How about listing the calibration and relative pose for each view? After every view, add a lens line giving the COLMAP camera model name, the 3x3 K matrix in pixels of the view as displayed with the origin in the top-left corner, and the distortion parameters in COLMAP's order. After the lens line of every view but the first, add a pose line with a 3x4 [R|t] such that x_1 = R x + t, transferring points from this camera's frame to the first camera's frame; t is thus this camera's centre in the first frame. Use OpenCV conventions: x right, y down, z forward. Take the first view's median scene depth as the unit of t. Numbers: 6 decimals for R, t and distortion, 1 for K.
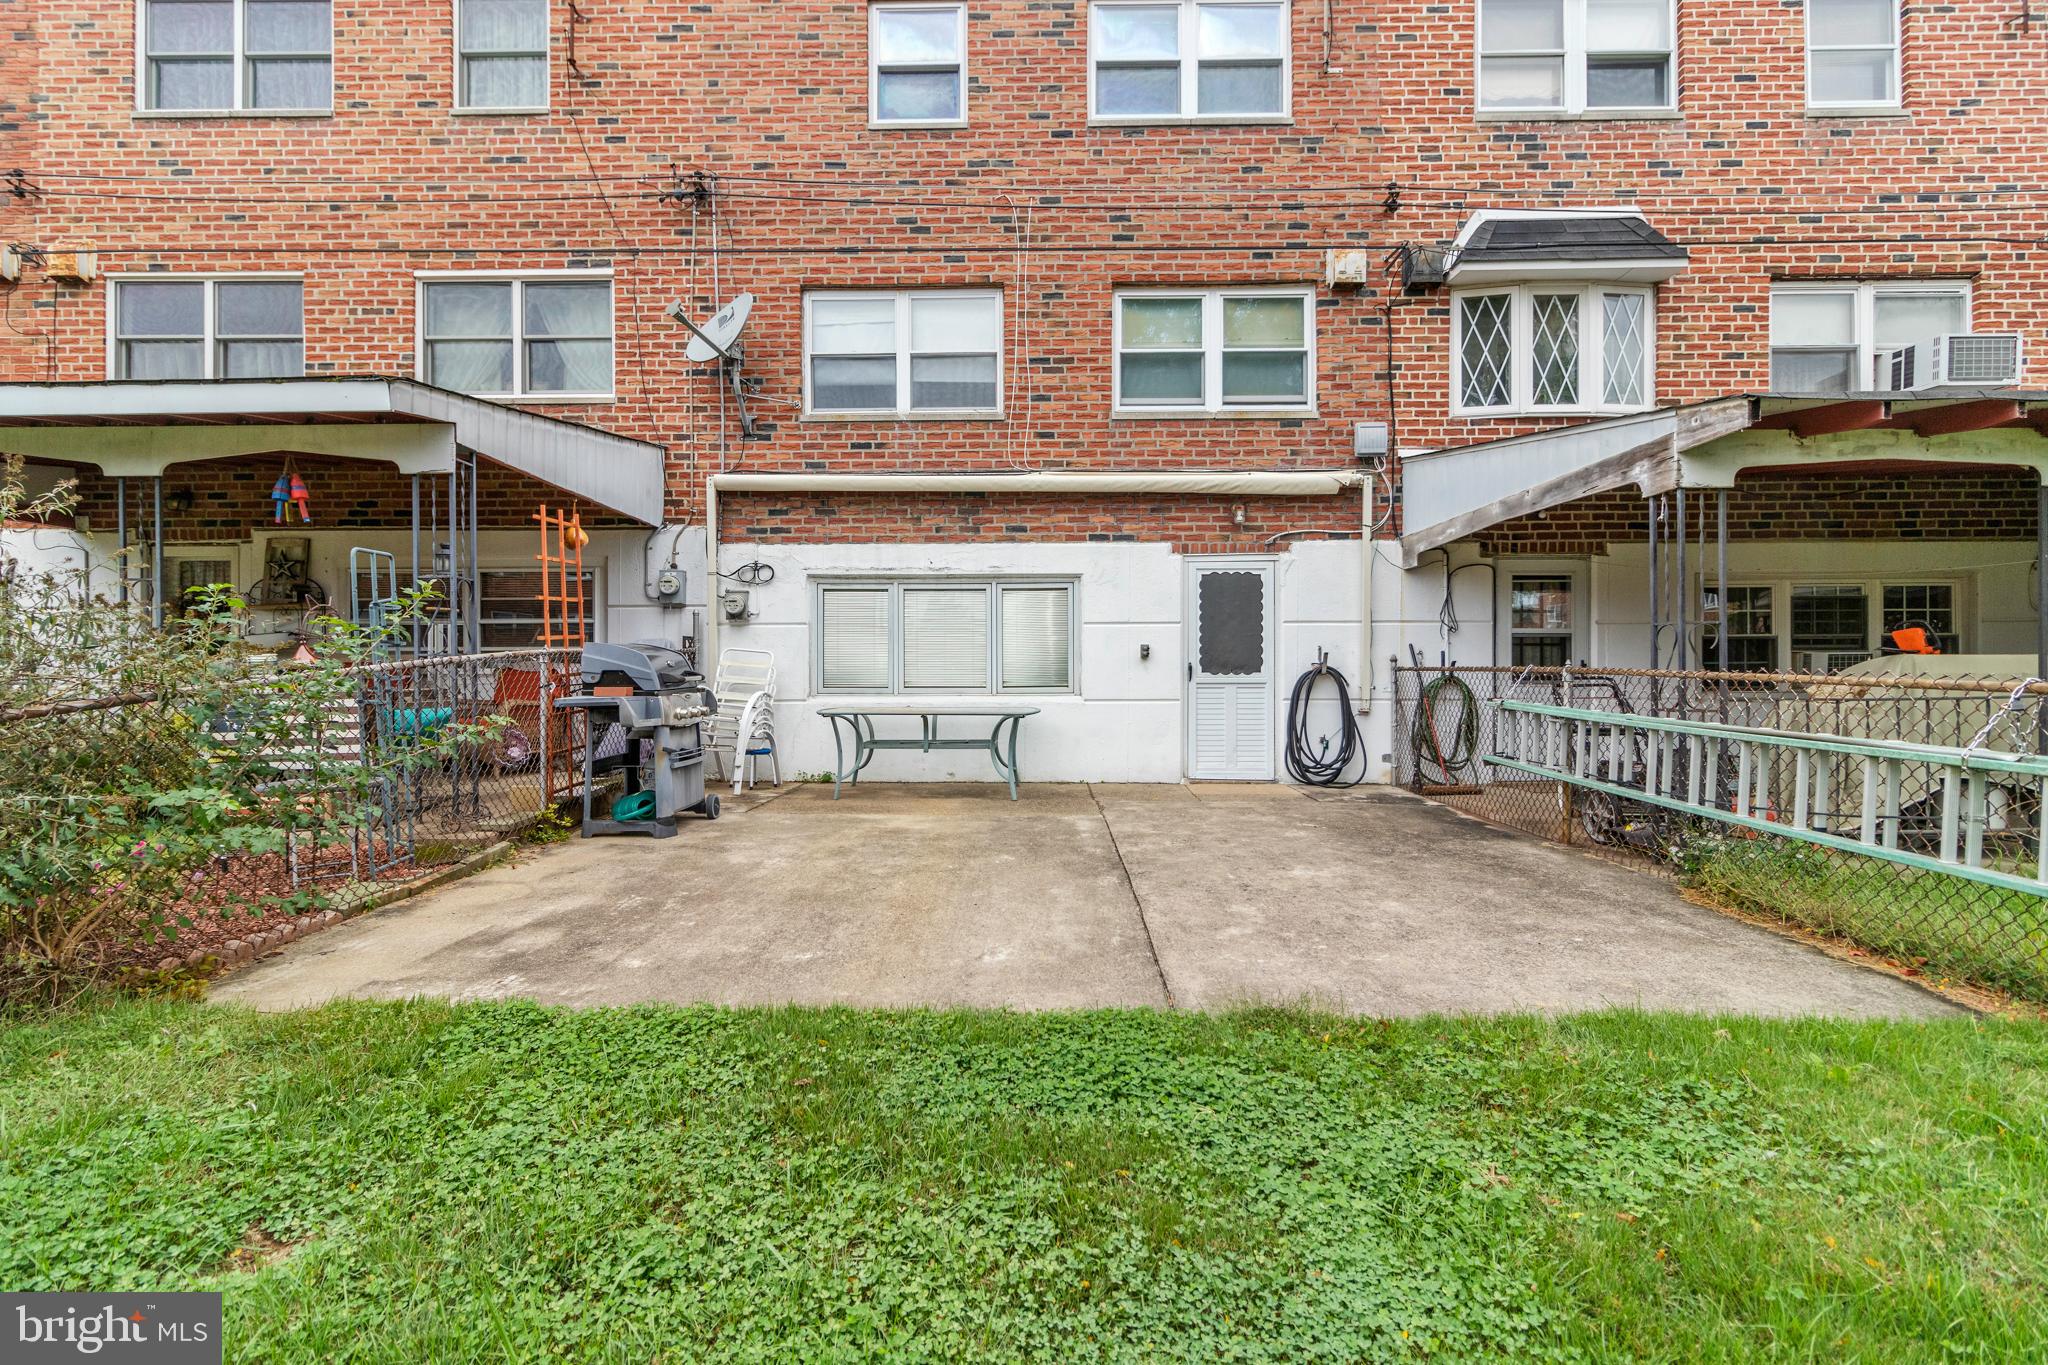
lens RADIAL K [[975.2, 0, 1030.6], [0, 975.2, 680.8], [0, 0, 1]] dist [0.005624, 0.000828]
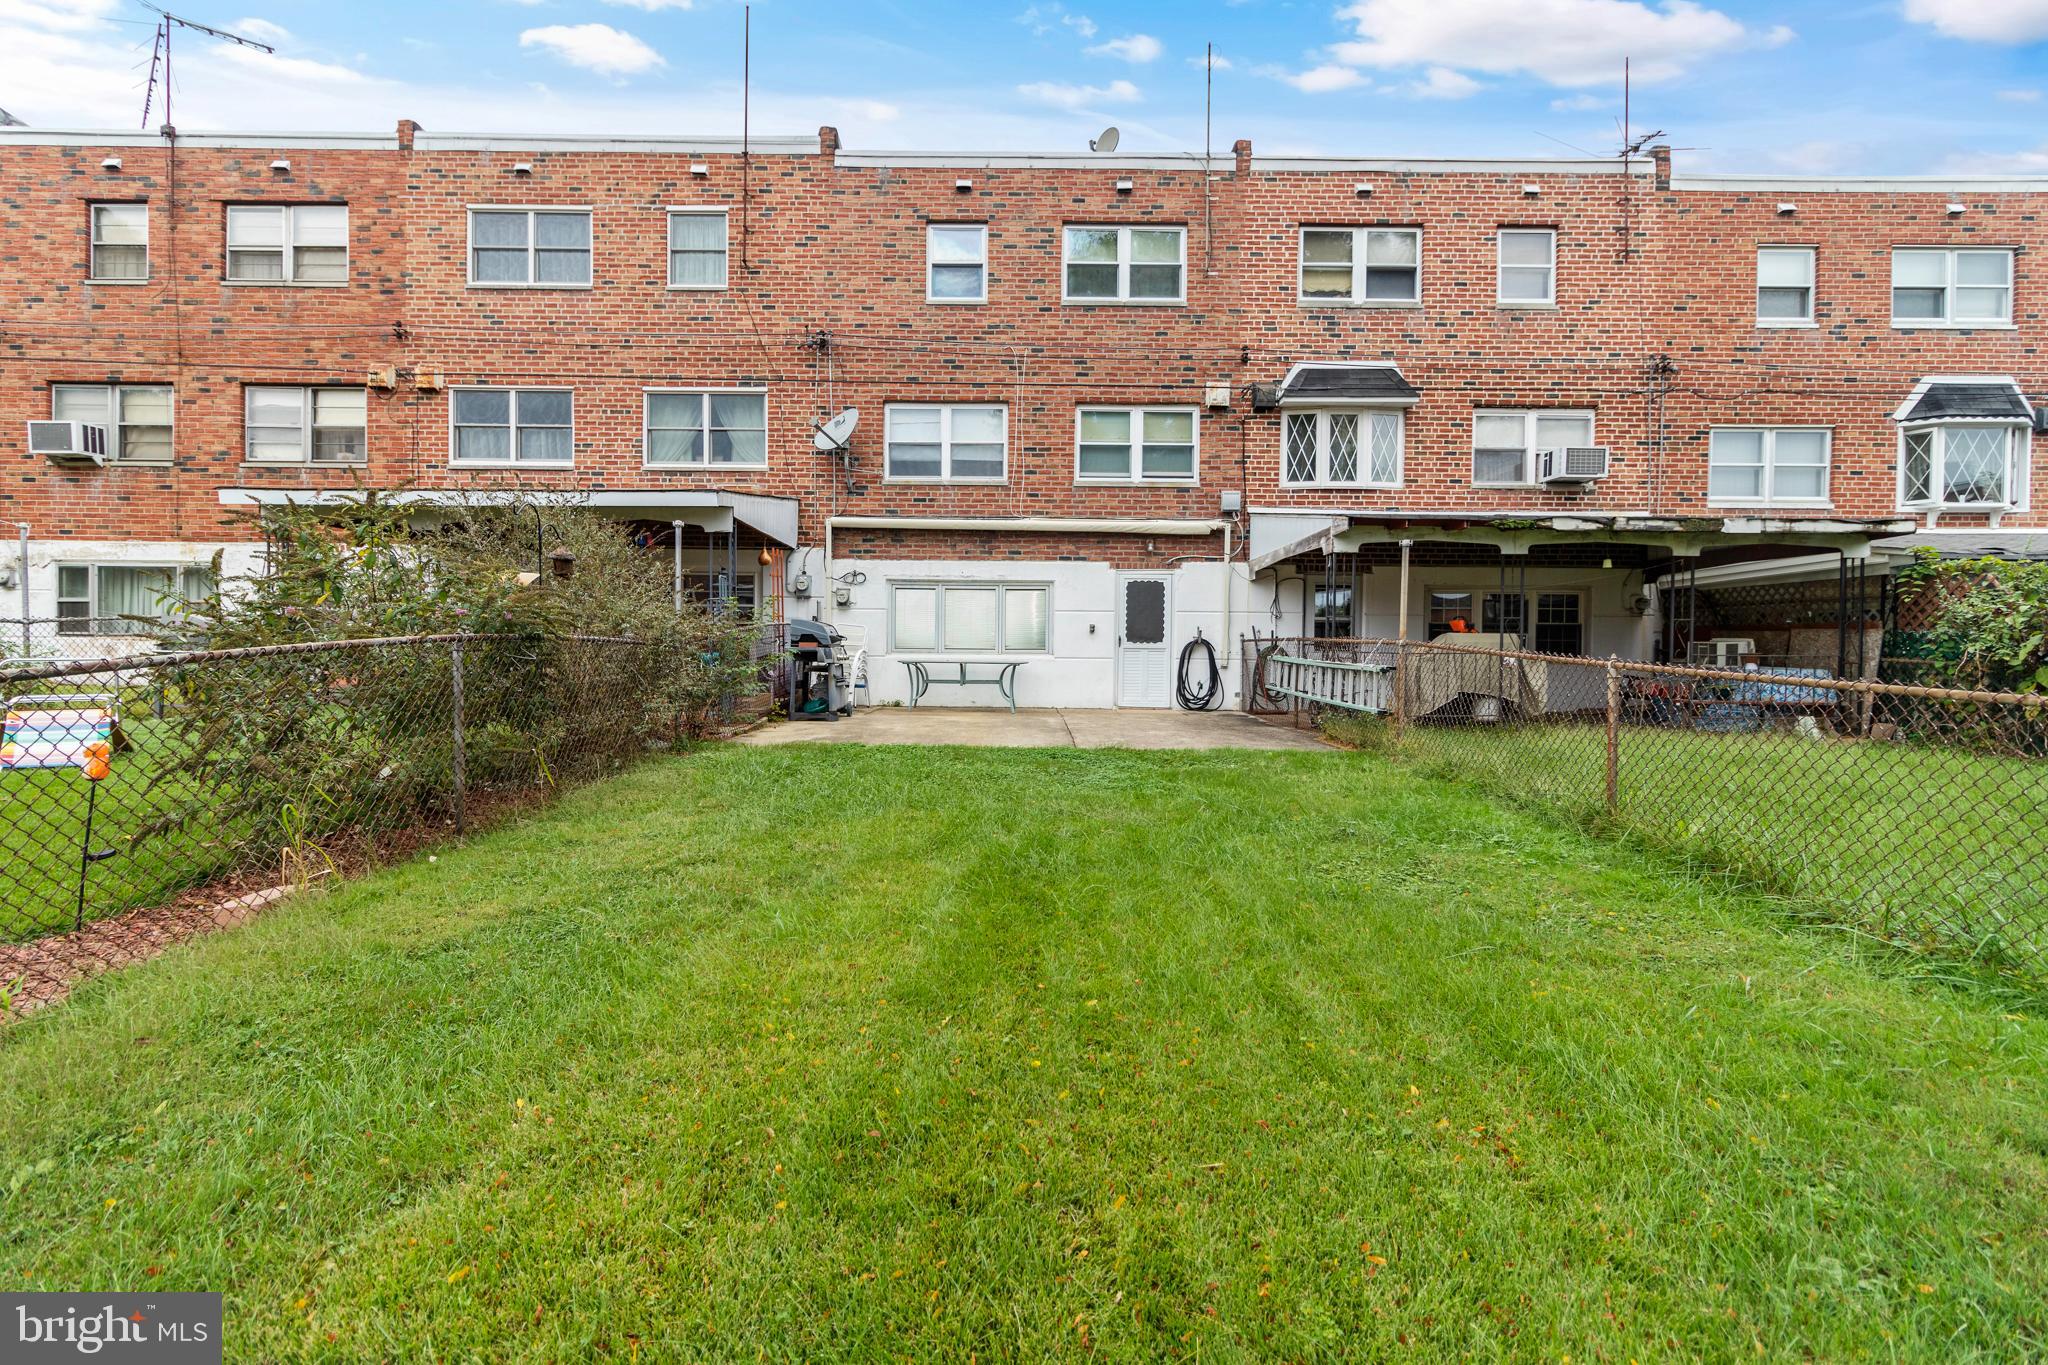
lens RADIAL K [[975.2, 0, 1016.4], [0, 975.2, 674.2], [0, 0, 1]] dist [0.005624, 0.000828]
pose [[0.999929, 0.011520, 0.003122, -0.014593], [-0.011560, 0.999846, 0.013189, 0.026631], [-0.002970, -0.013224, 0.999908, -0.639617]]
